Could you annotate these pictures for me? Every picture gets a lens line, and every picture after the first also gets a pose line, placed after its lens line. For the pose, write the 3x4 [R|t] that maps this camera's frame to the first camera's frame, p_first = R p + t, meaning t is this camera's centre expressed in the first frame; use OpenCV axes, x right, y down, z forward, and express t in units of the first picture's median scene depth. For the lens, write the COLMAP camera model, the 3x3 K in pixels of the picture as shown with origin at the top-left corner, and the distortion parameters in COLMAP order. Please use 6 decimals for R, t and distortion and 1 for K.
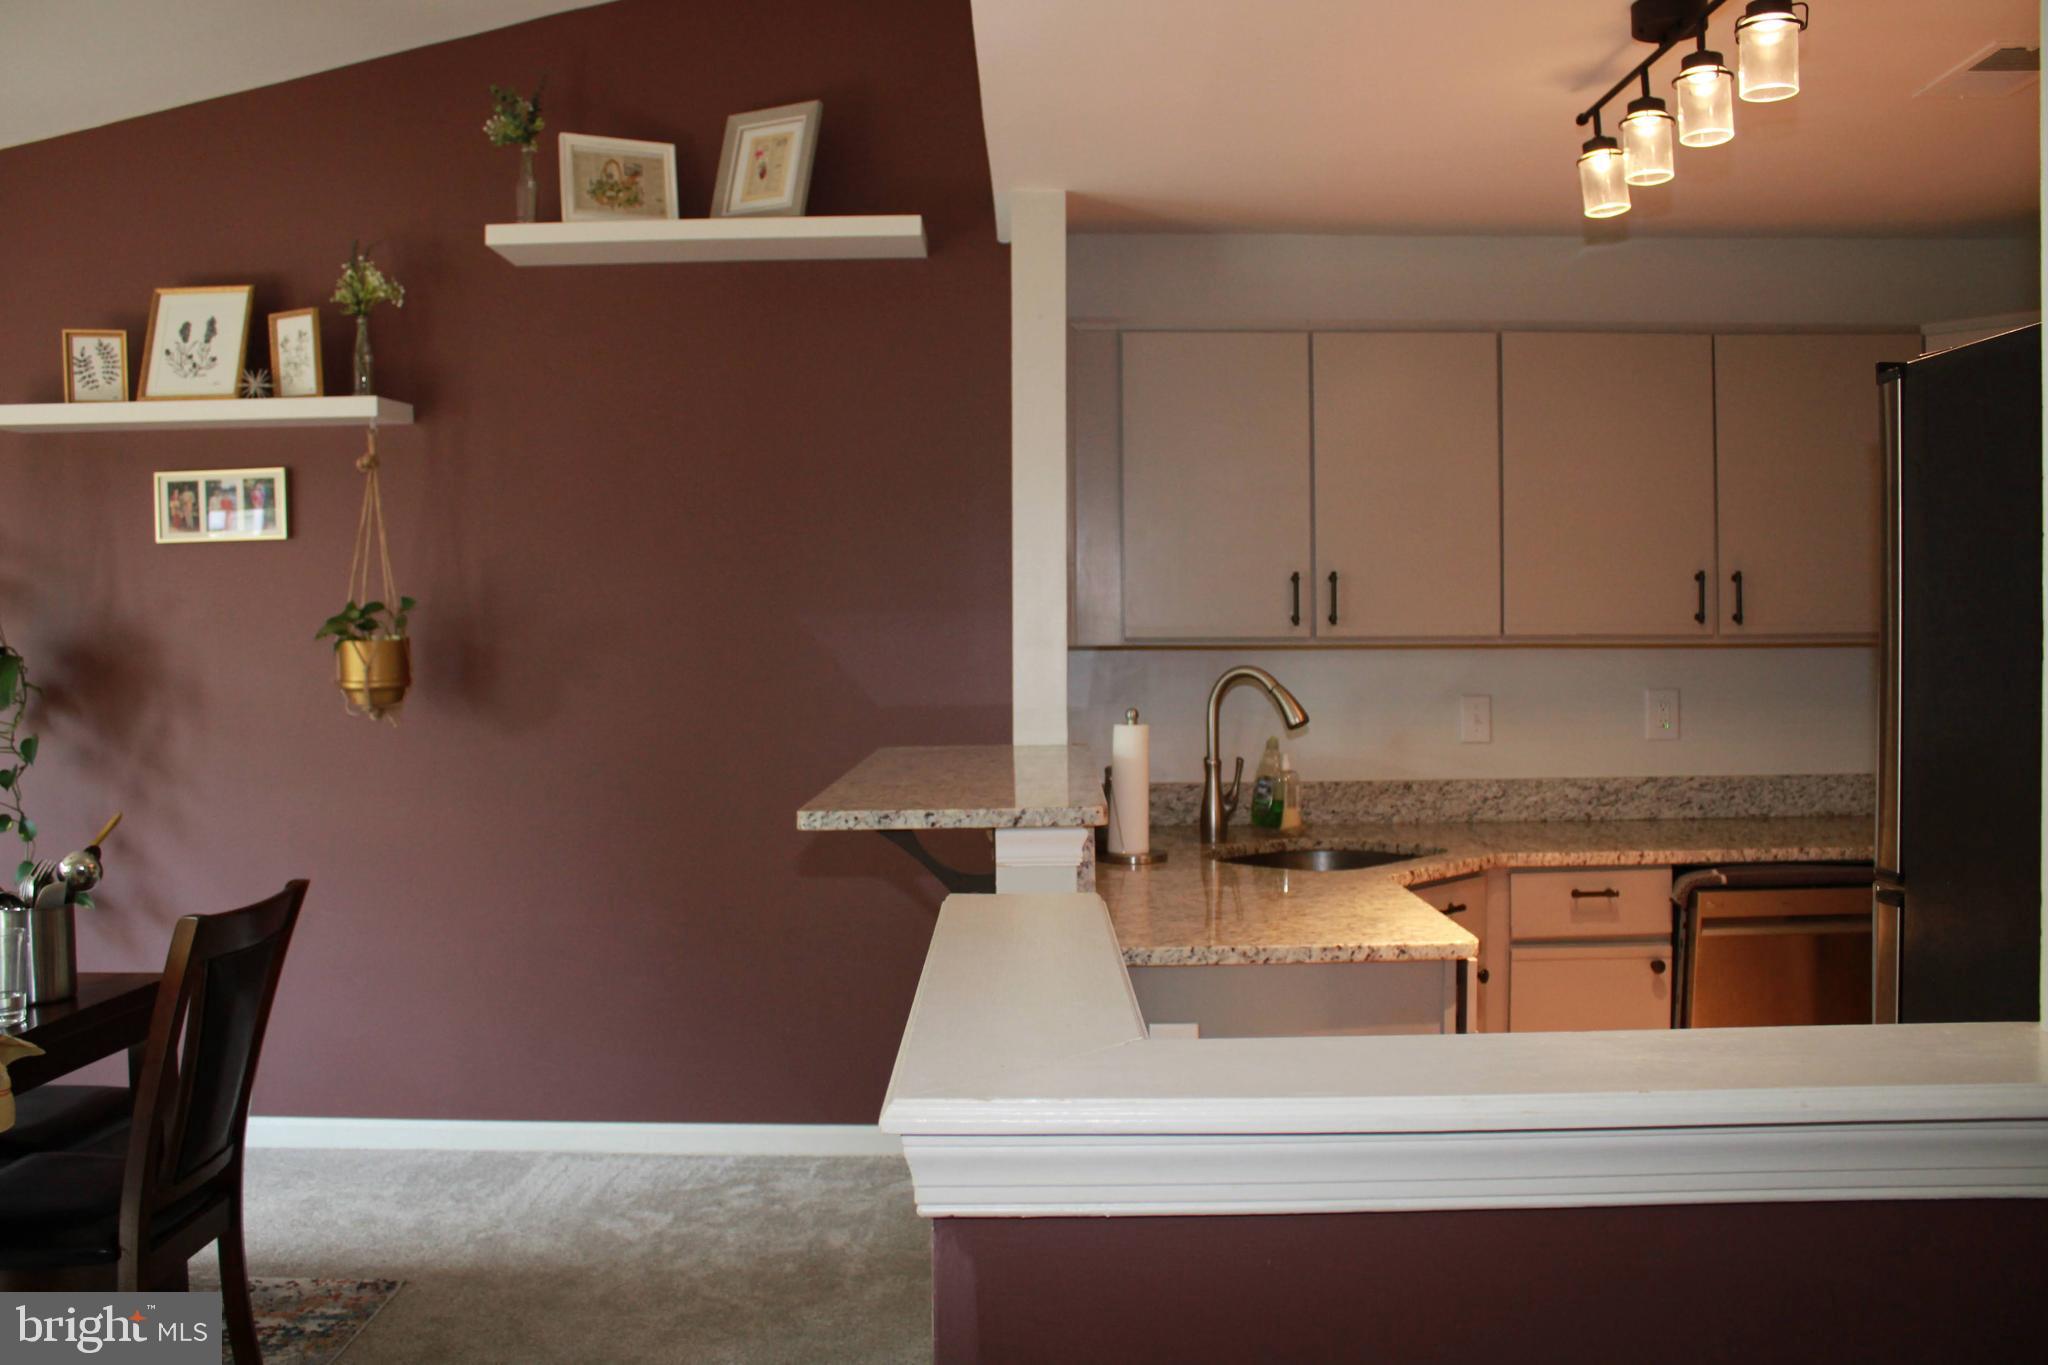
lens RADIAL K [[1693.3, 0, 1017.1], [0, 1693.3, 693.6], [0, 0, 1]] dist [-0.150248, 0.128669]
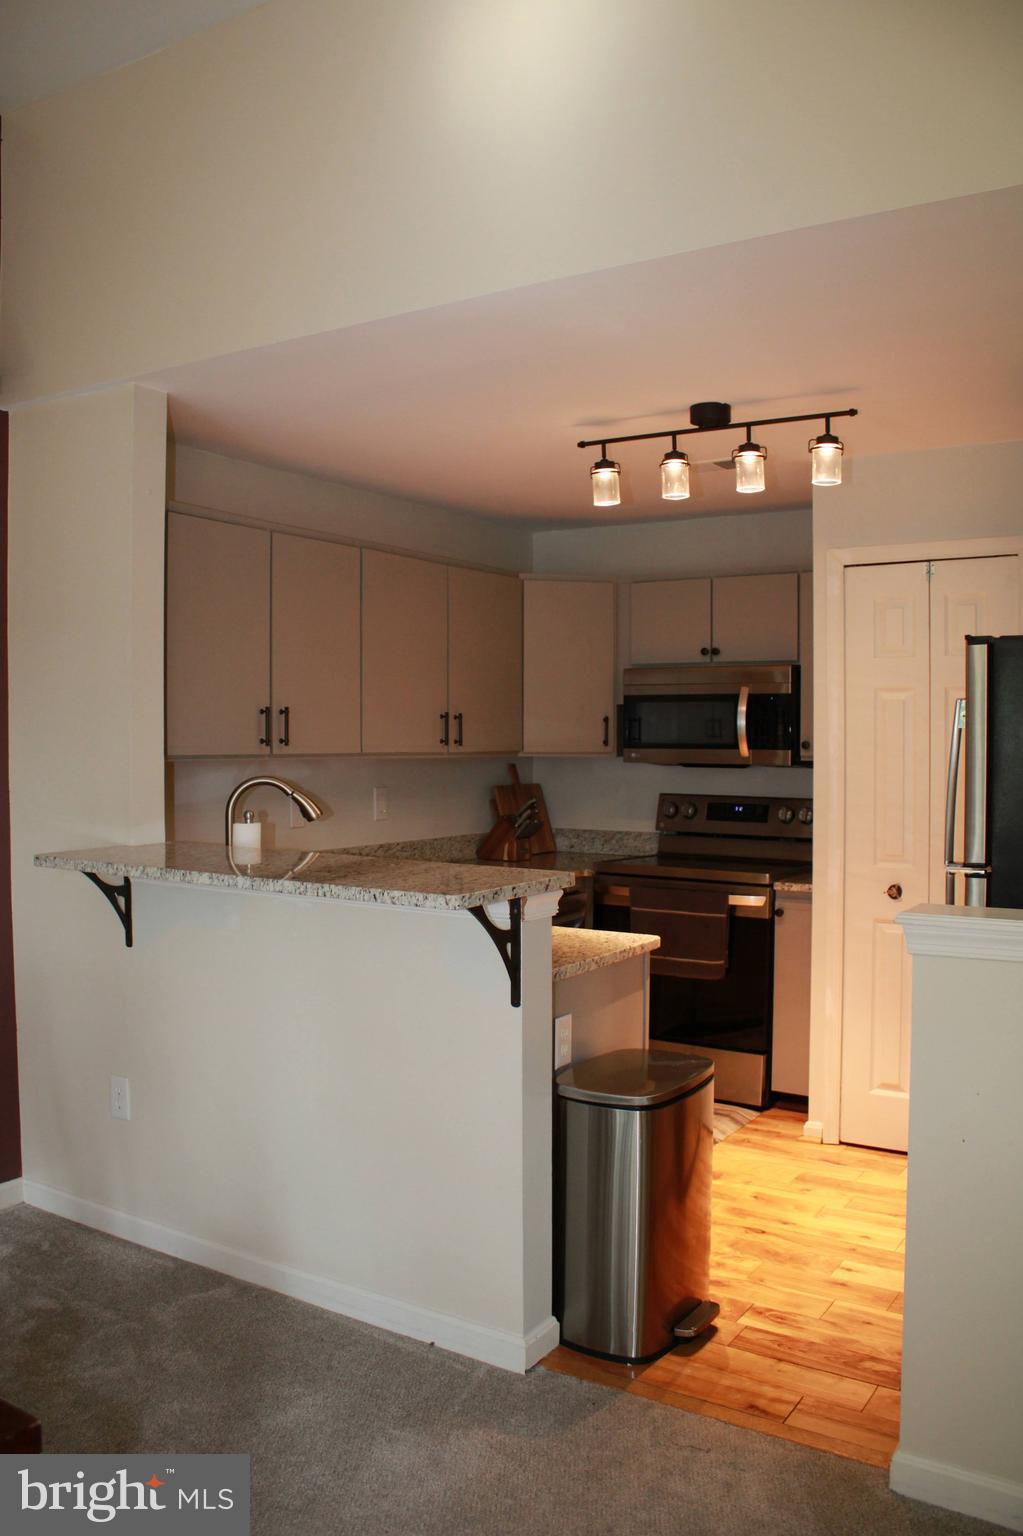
lens RADIAL K [[1269.9, 0, 504.4], [0, 1269.9, 761.8], [0, 0, 1]] dist [-0.150248, 0.128669]
pose [[0.555188, -0.006380, 0.831701, -0.610565], [0.025836, 0.999620, -0.009578, -0.013871], [-0.831324, 0.026806, 0.555142, 0.295249]]
